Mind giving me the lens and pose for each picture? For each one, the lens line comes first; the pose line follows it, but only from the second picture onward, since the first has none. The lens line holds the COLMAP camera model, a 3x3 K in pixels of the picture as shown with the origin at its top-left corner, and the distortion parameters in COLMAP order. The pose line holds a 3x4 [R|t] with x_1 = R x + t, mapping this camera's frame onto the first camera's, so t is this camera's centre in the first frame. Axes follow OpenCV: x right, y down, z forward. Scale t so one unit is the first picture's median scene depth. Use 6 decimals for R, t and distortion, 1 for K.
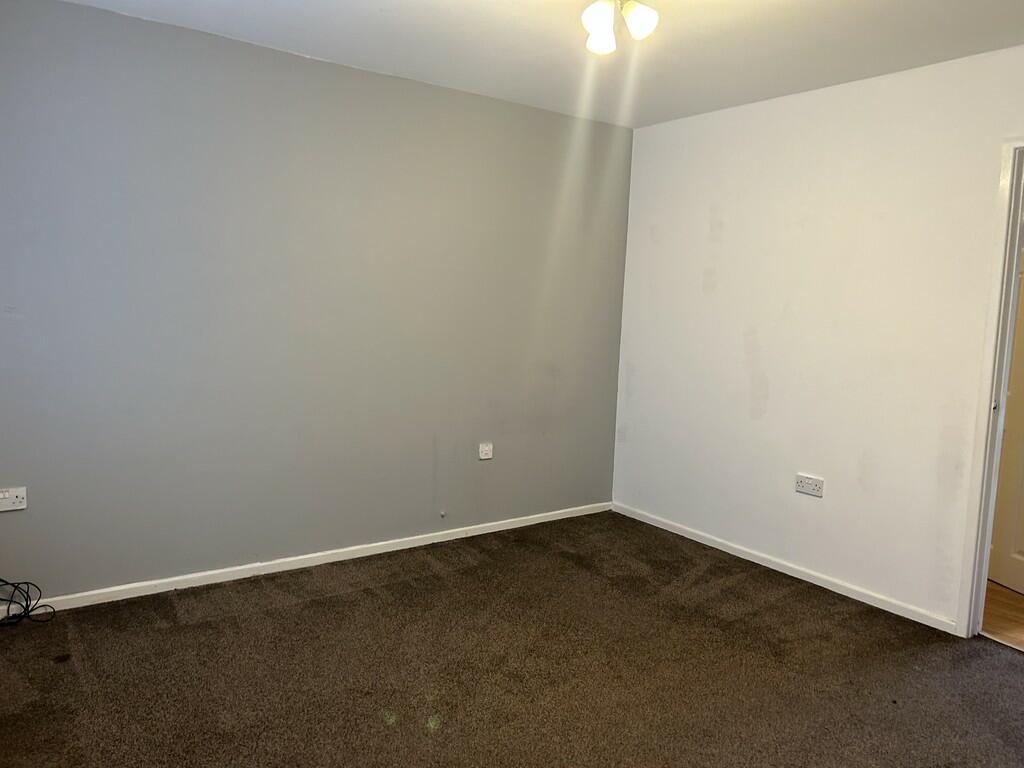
lens RADIAL K [[774.8, 0, 512.0], [0, 774.8, 384.0], [0, 0, 1]] dist [0.043736, 0.001912]
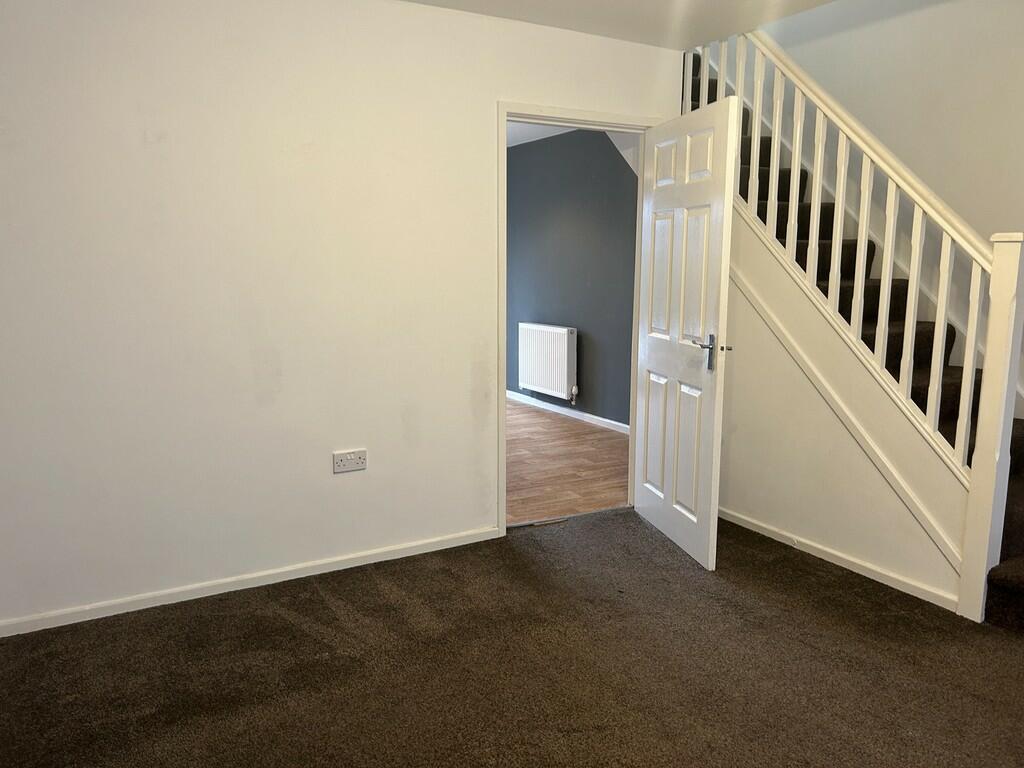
lens RADIAL K [[774.8, 0, 512.0], [0, 774.8, 384.0], [0, 0, 1]] dist [0.043736, 0.001912]
pose [[0.101645, -0.200088, 0.974491, -0.438301], [0.111690, 0.975667, 0.188680, -0.100247], [-0.988531, 0.089663, 0.121519, 0.713934]]
